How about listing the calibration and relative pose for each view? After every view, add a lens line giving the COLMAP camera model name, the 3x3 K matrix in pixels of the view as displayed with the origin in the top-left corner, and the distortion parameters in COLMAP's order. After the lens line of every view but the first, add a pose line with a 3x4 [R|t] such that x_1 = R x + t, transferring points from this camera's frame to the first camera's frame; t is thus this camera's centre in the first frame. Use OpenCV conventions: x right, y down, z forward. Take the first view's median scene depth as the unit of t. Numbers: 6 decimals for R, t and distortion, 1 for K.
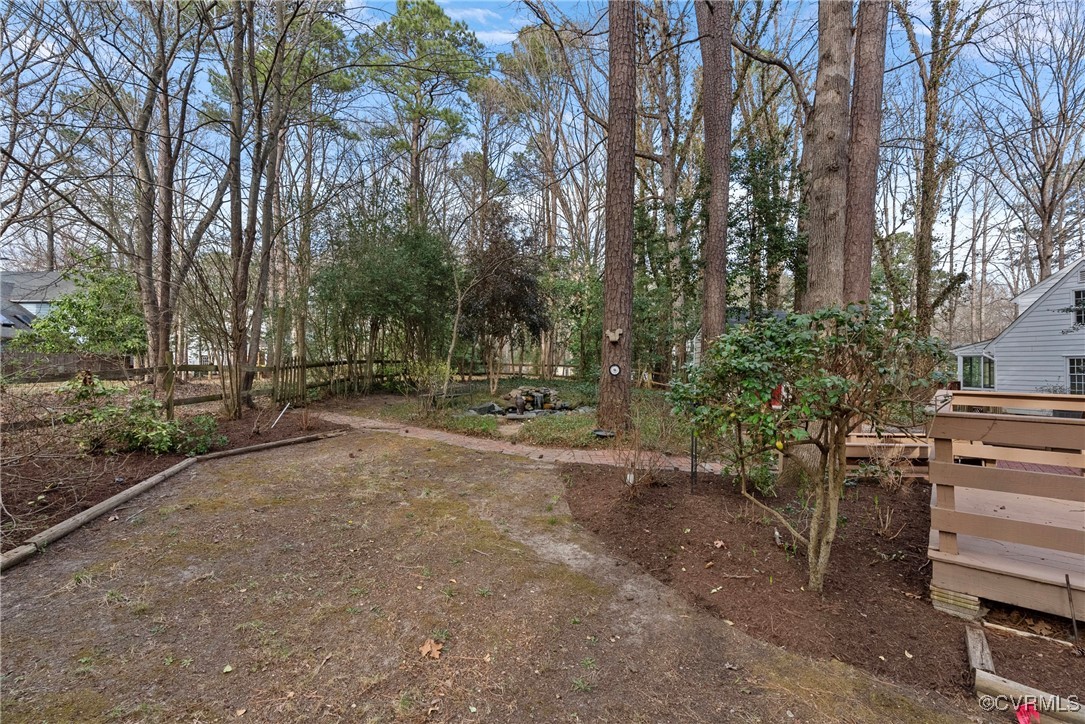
lens RADIAL K [[495.2, 0, 542.7], [0, 495.2, 363.3], [0, 0, 1]] dist [-0.004722, 0.003493]
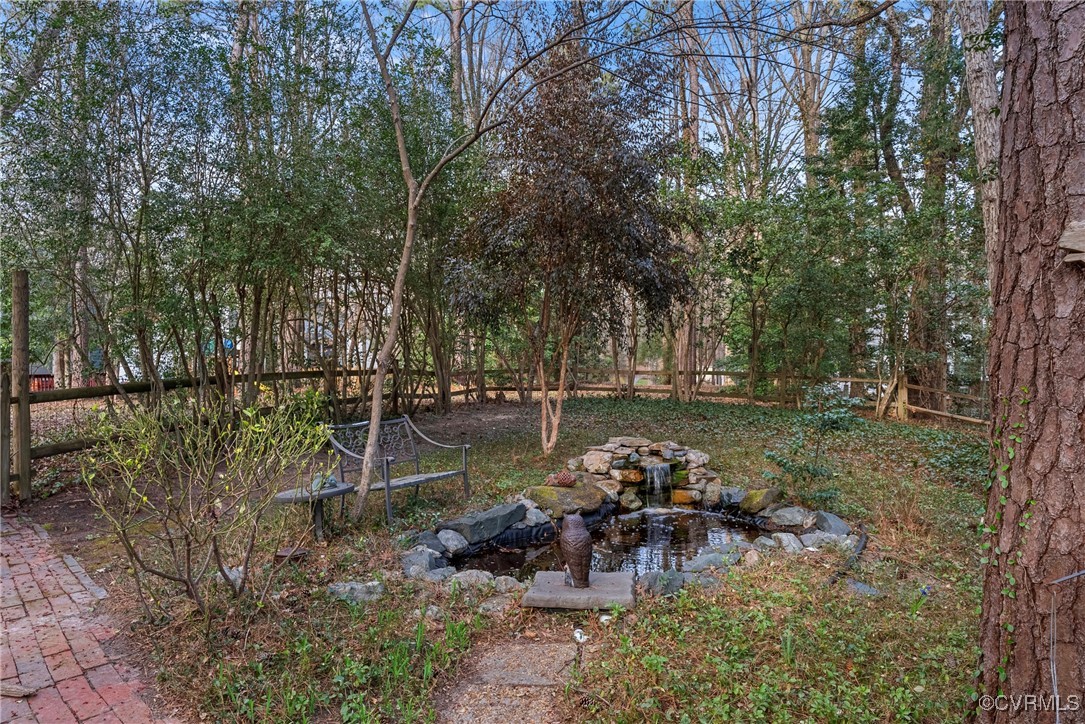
lens RADIAL K [[675.7, 0, 546.1], [0, 675.7, 367.2], [0, 0, 1]] dist [0.007192, 0.002037]
pose [[0.980874, -0.006952, -0.194520, 0.007432], [0.009151, 0.999904, 0.010406, -0.013519], [0.194429, -0.011987, 0.980843, 0.391676]]
